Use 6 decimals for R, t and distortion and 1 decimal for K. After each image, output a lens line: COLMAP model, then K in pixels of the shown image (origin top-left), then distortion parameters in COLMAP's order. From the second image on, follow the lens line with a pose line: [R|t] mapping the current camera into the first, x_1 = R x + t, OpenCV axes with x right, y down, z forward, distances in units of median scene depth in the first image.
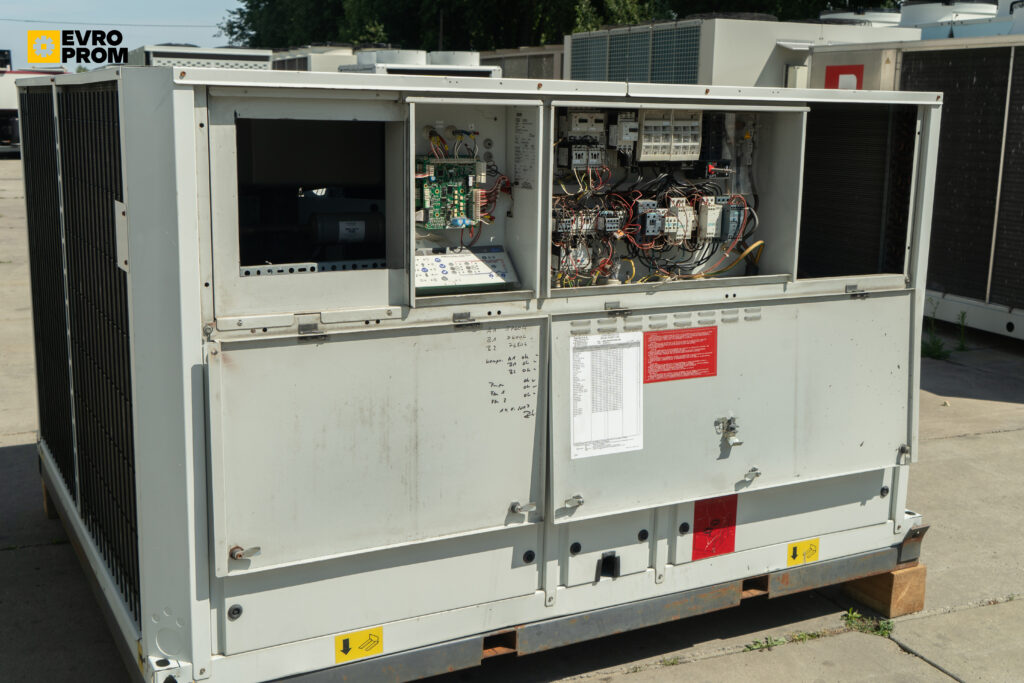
lens RADIAL K [[1149.1, 0, 512.0], [0, 1149.1, 341.5], [0, 0, 1]] dist [0.009754, 0.020993]
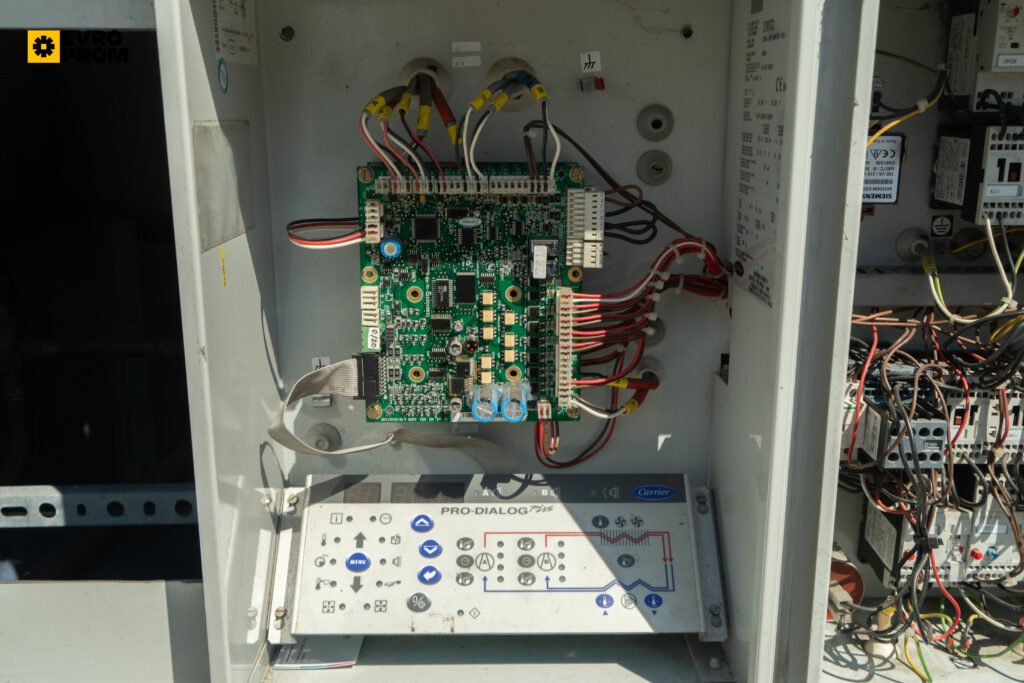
lens RADIAL K [[975.6, 0, 515.7], [0, 975.6, 343.9], [0, 0, 1]] dist [0.007279, 0.000413]
pose [[0.890584, 0.095181, -0.444747, 0.314283], [-0.076707, 0.995283, 0.059401, -0.667838], [0.448303, -0.018786, 0.893684, 3.967335]]
